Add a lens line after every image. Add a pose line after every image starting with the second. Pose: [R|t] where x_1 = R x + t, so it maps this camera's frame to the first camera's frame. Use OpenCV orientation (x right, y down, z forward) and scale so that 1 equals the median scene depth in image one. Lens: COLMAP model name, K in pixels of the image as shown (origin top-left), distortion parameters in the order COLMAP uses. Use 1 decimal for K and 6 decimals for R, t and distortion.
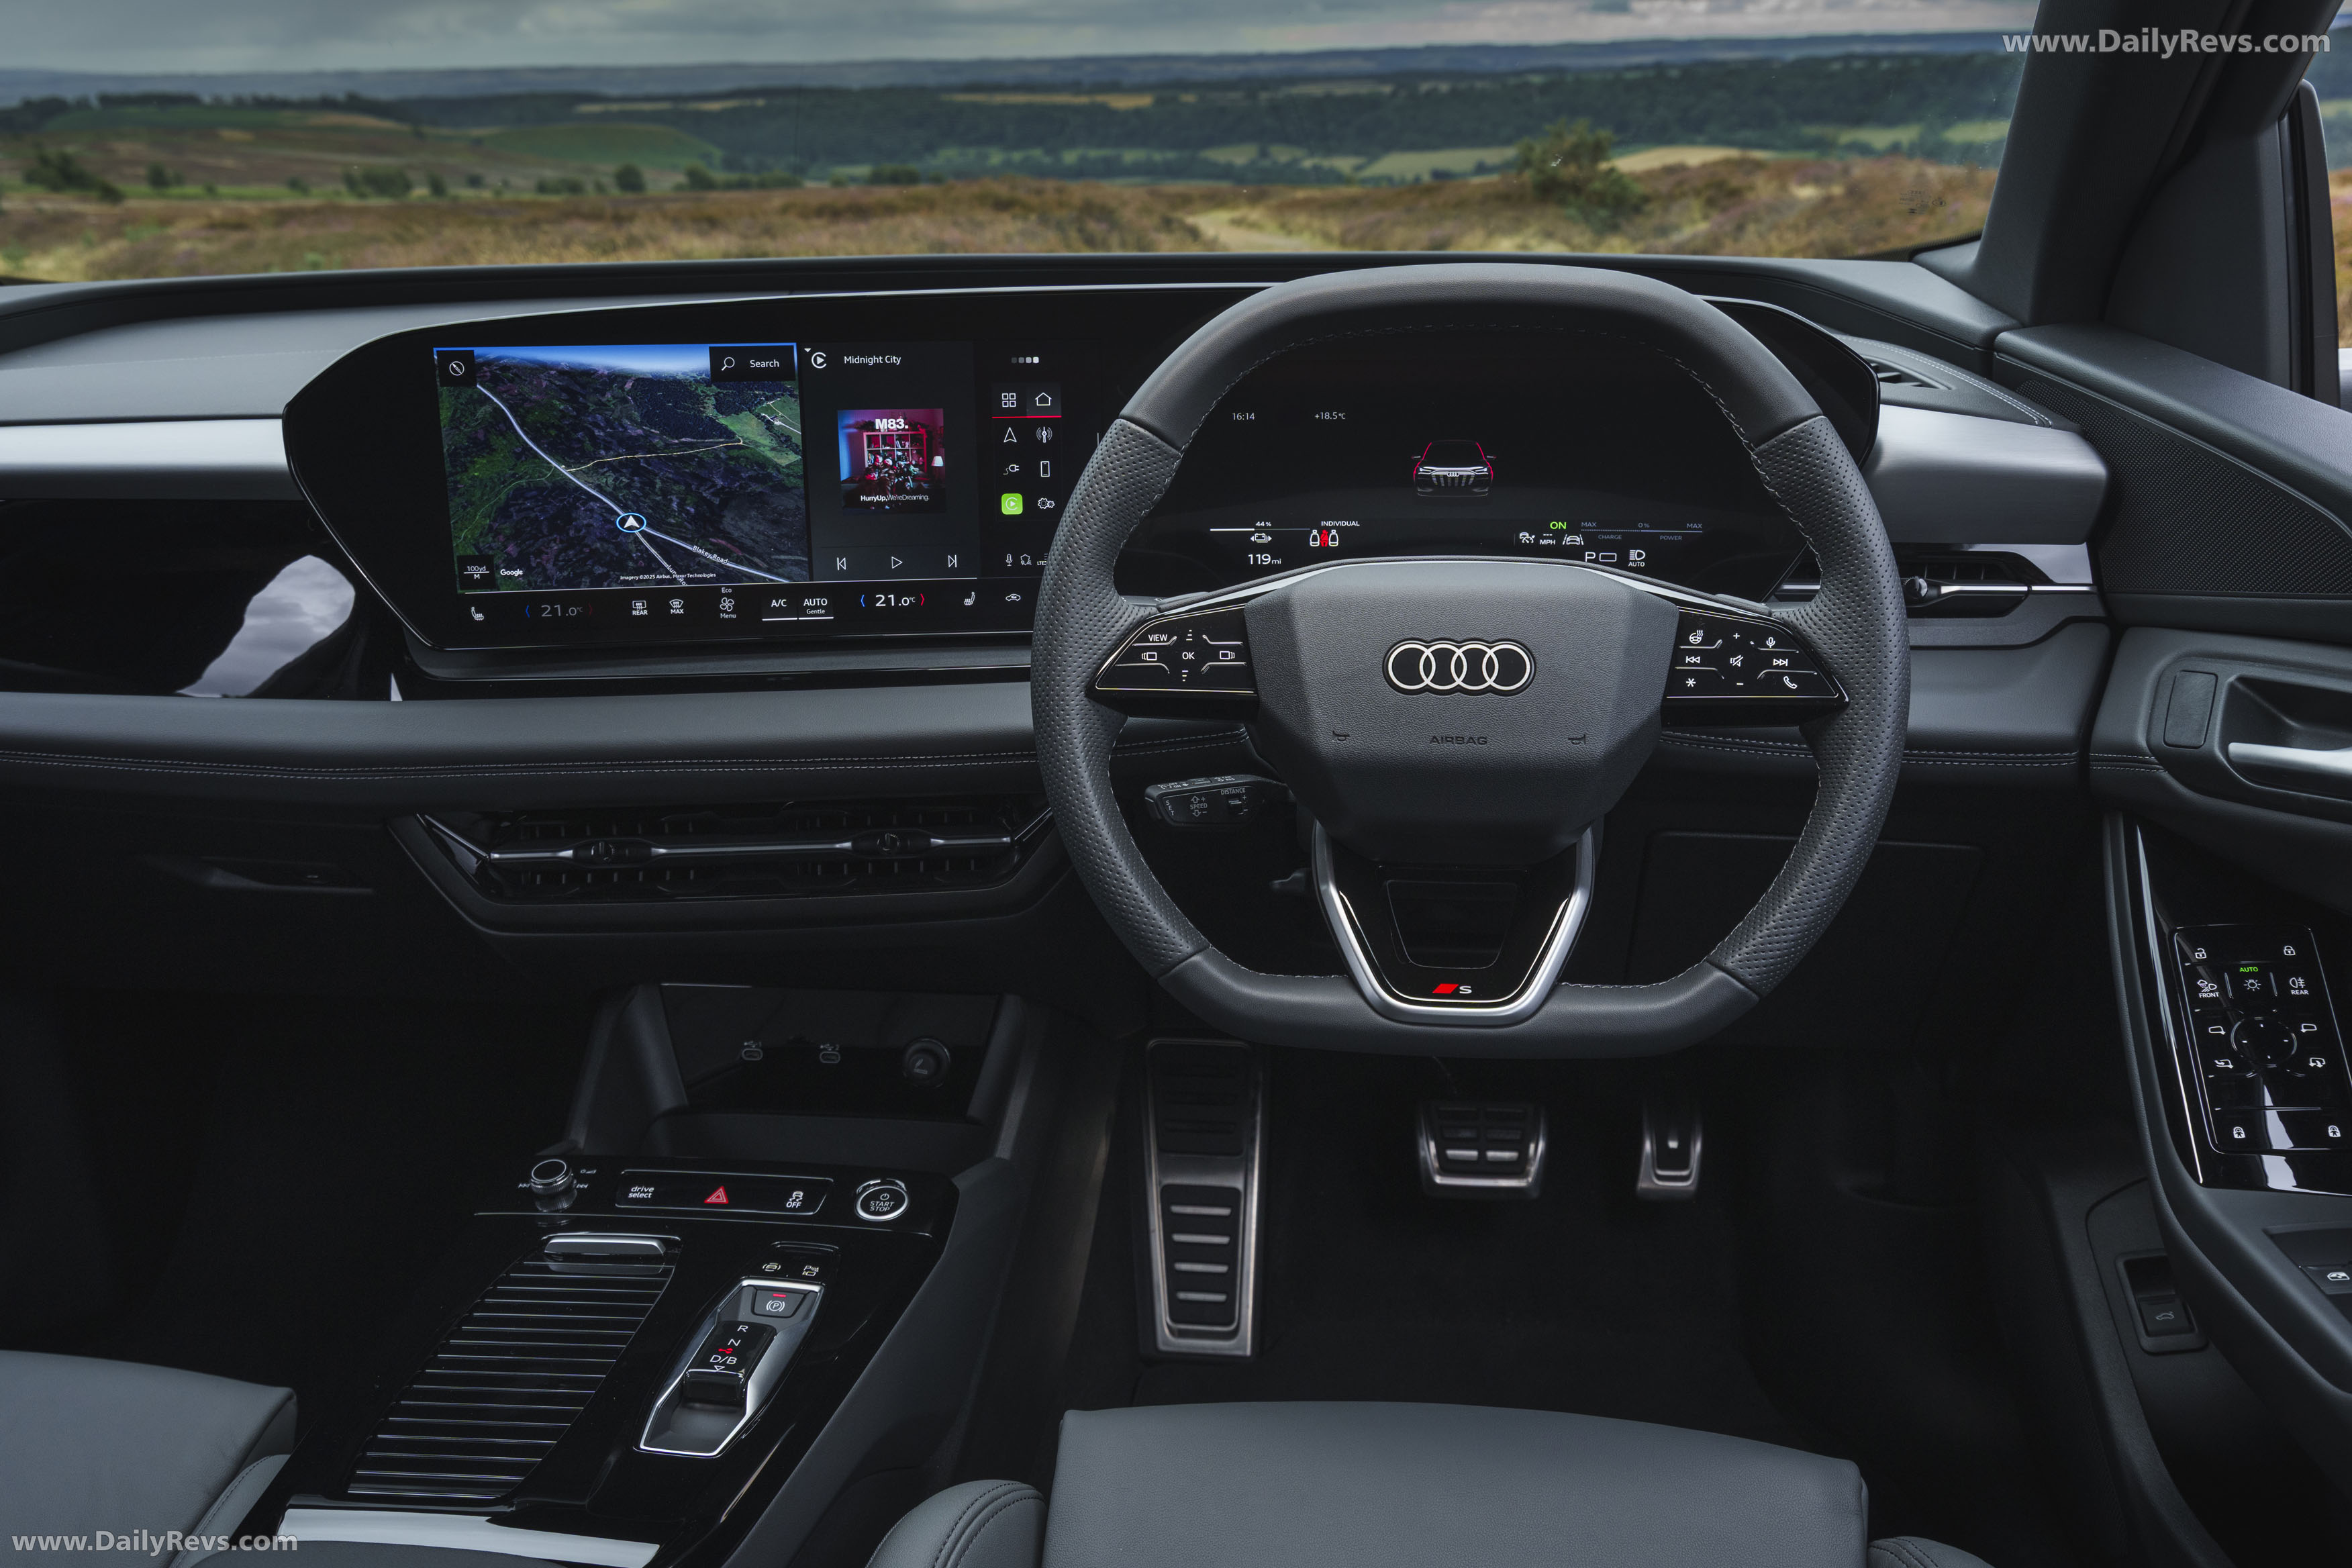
lens RADIAL K [[1948.1, 0, 1169.3], [0, 1948.1, 790.0], [0, 0, 1]] dist [0.010437, -0.008317]
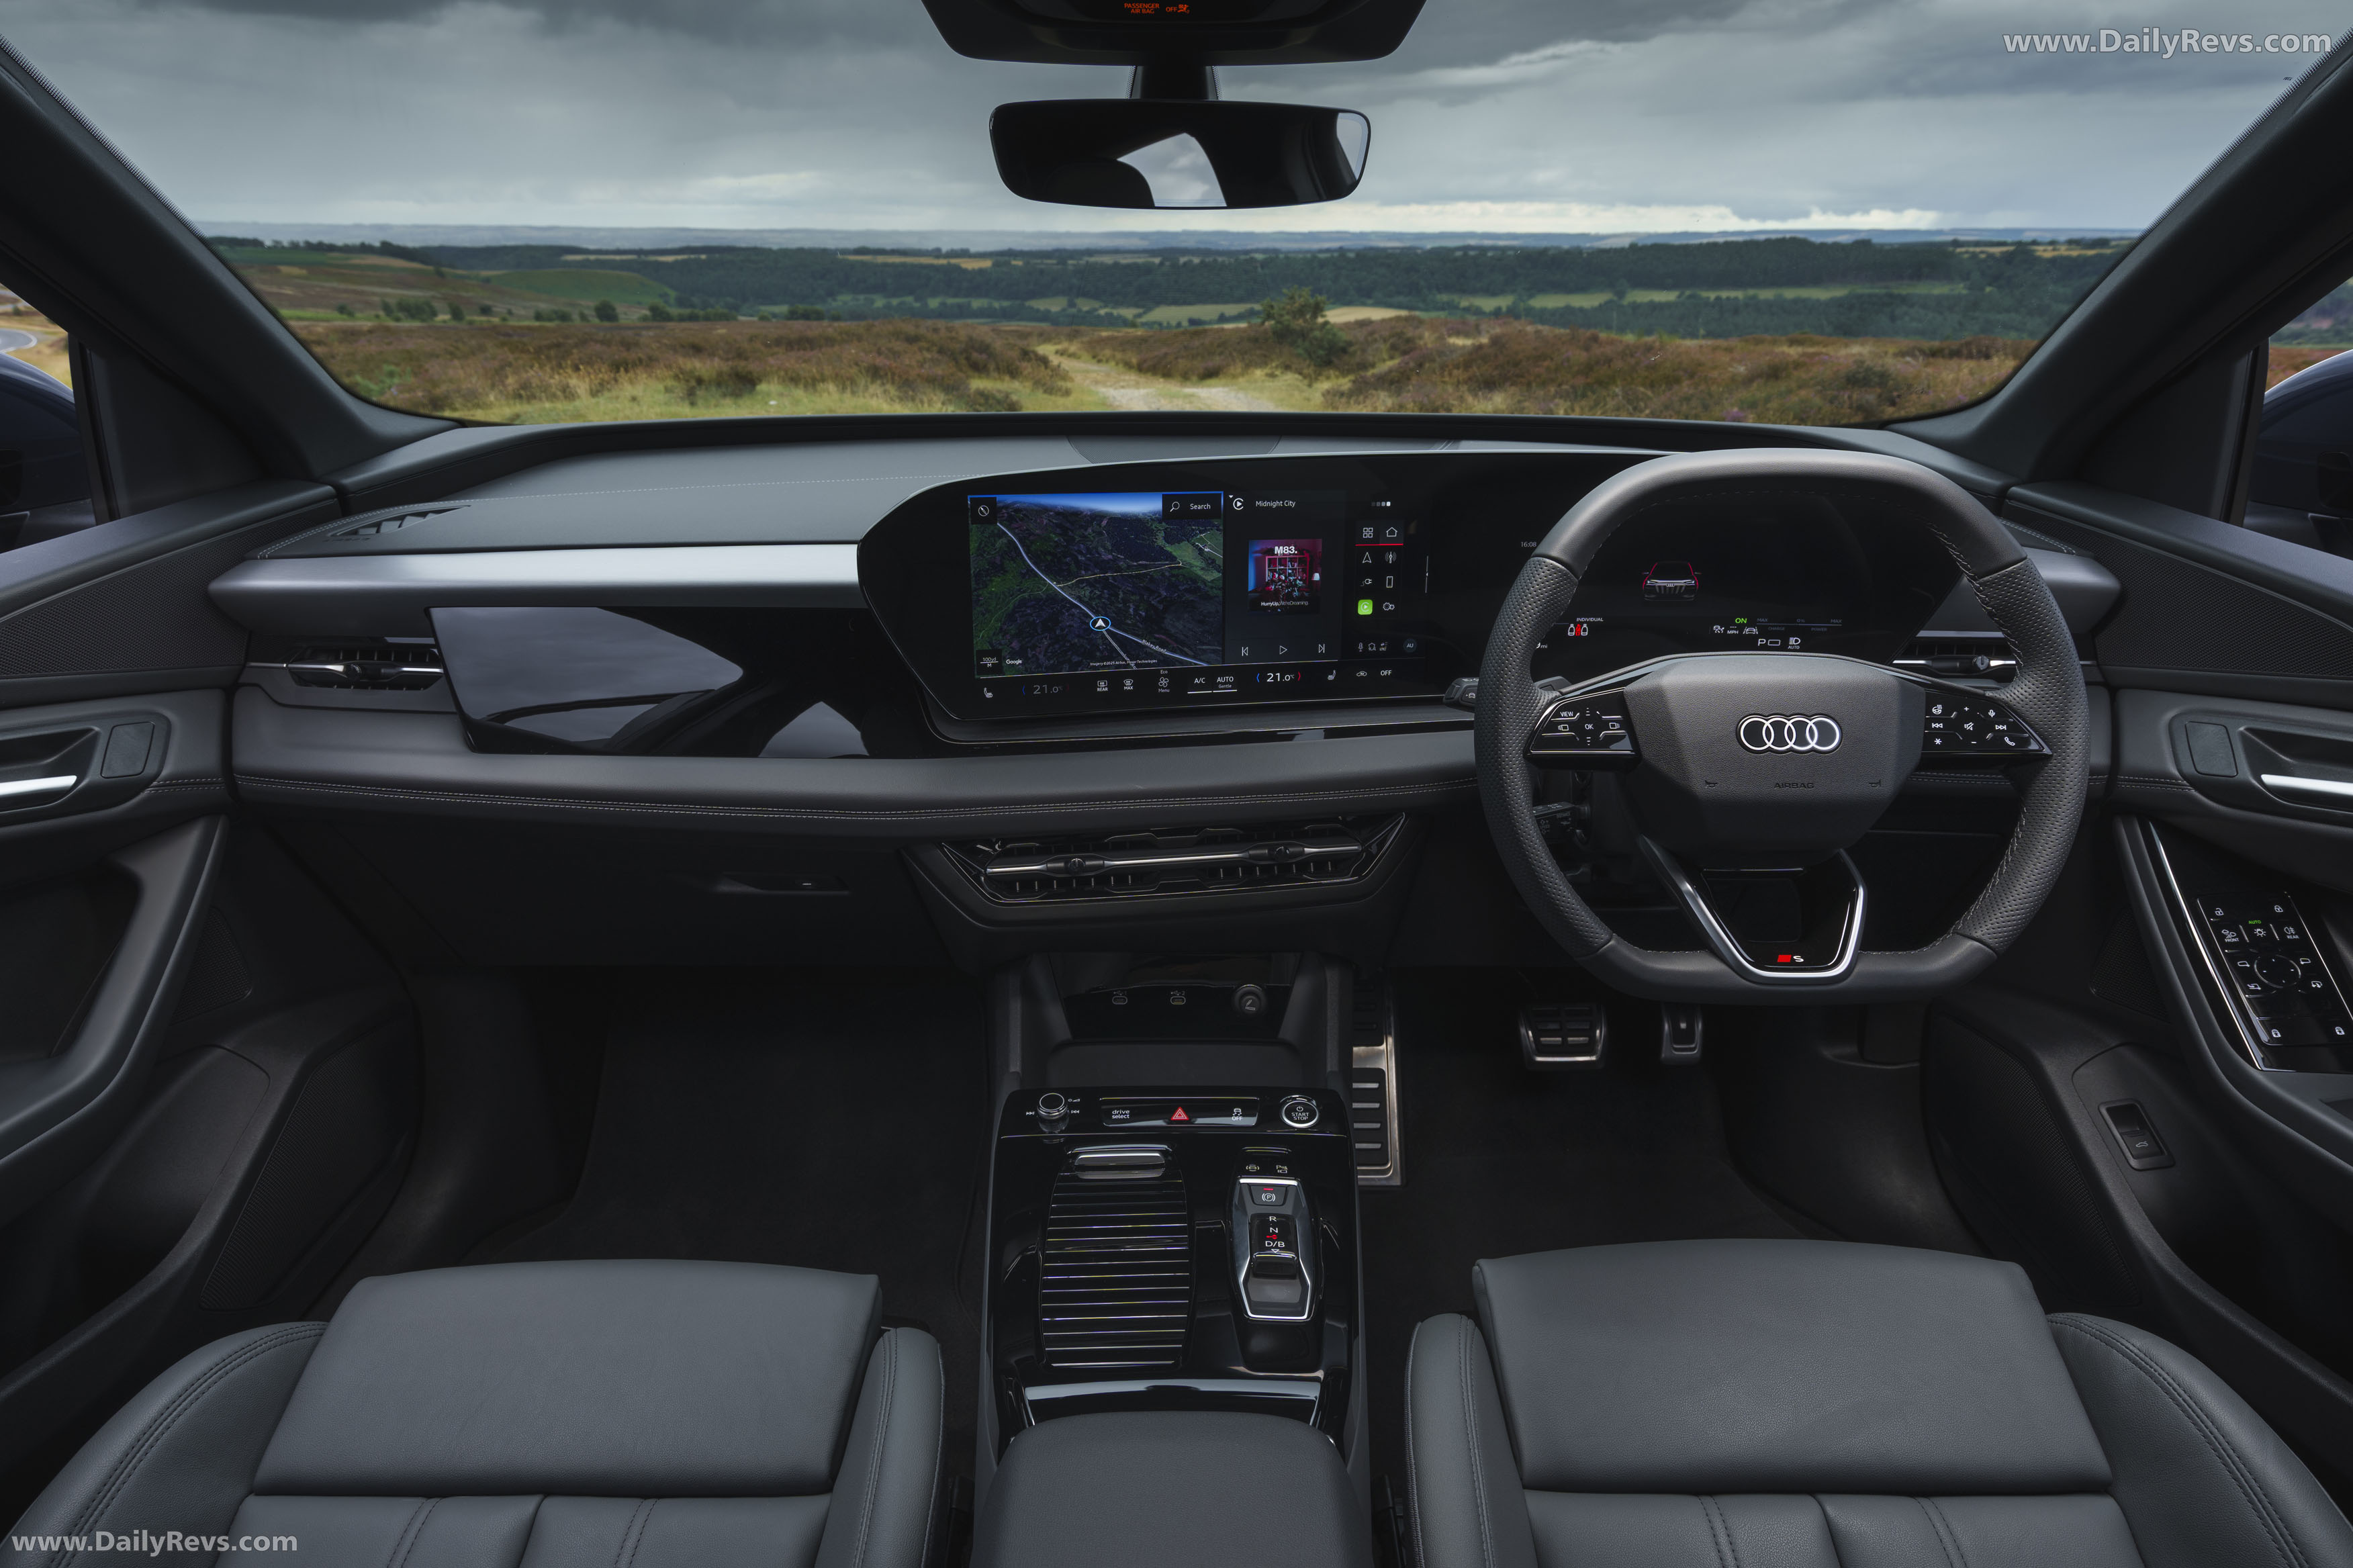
lens RADIAL K [[1350.2, 0, 1193.2], [0, 1350.2, 788.8], [0, 0, 1]] dist [0.007942, -0.001004]
pose [[0.991400, -0.022534, 0.128916, -0.336691], [0.018858, 0.999382, 0.029663, -0.049293], [-0.129504, -0.026977, 0.991212, 0.059097]]
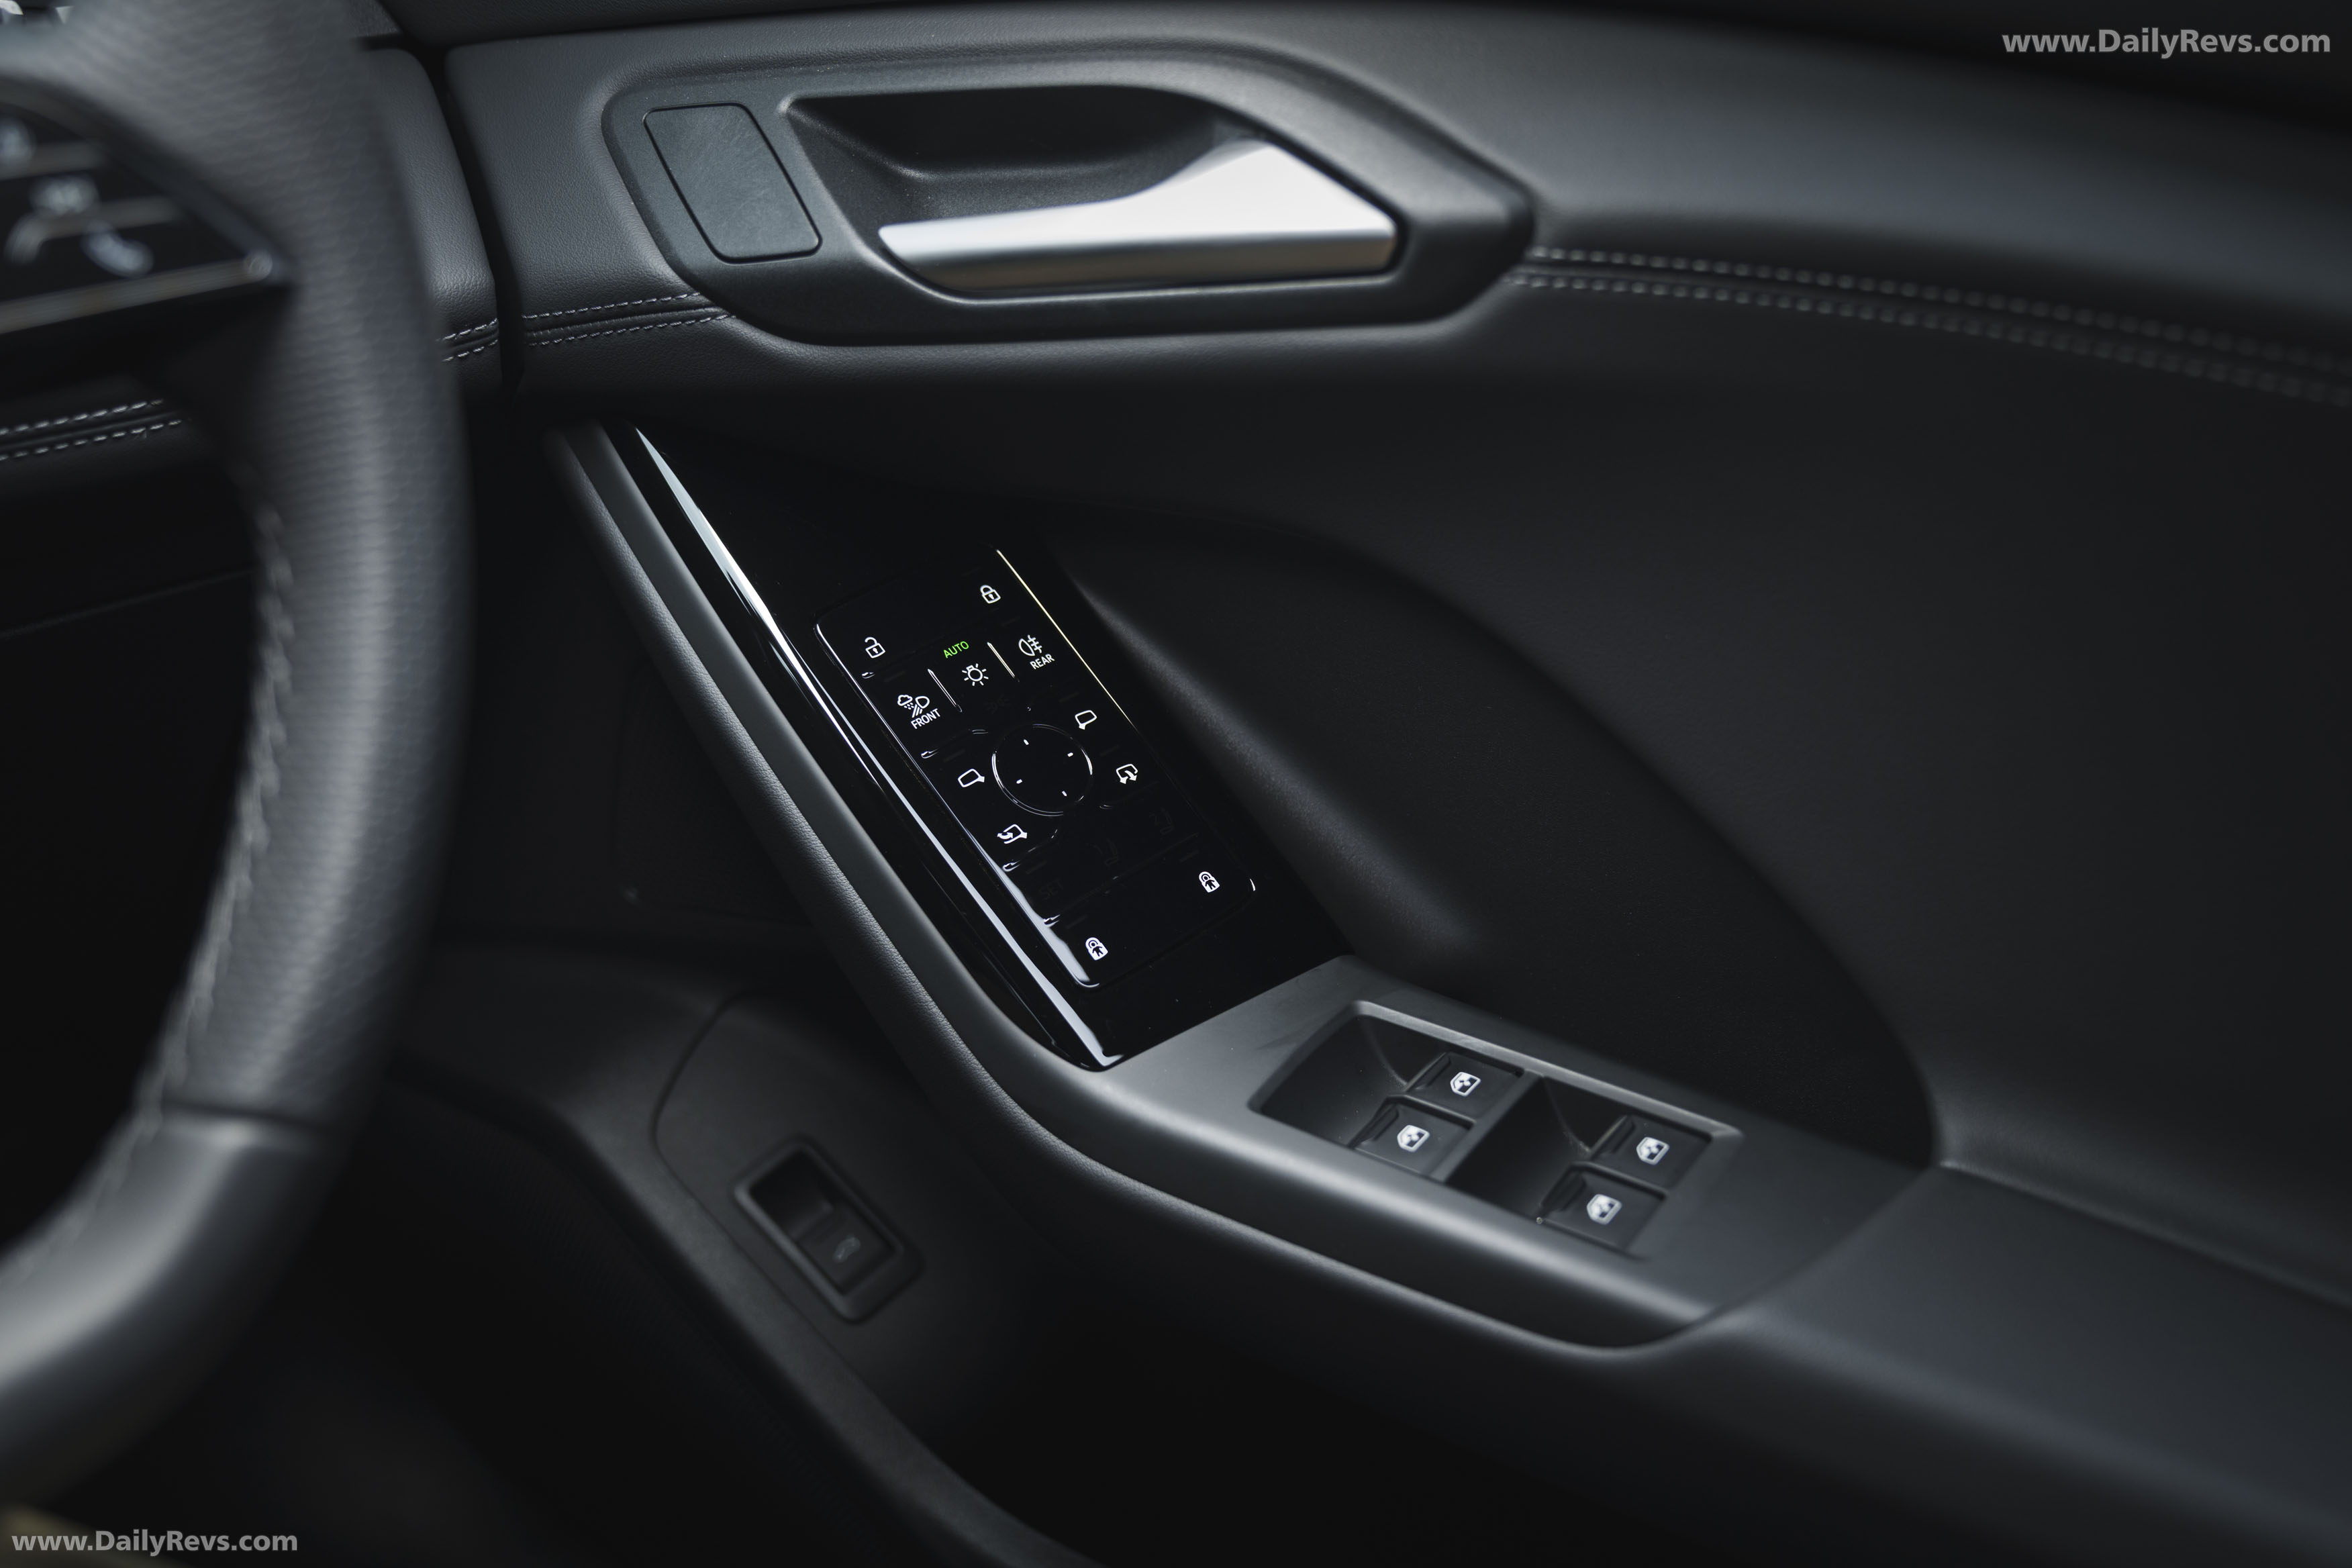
lens RADIAL K [[2356.7, 0, 1172.5], [0, 2356.7, 766.6], [0, 0, 1]] dist [0.017163, 0.000000]
pose [[0.518295, -0.342773, 0.783503, 0.053093], [0.212858, 0.939035, 0.270009, -0.034890], [-0.828288, 0.026831, 0.559660, 0.500902]]
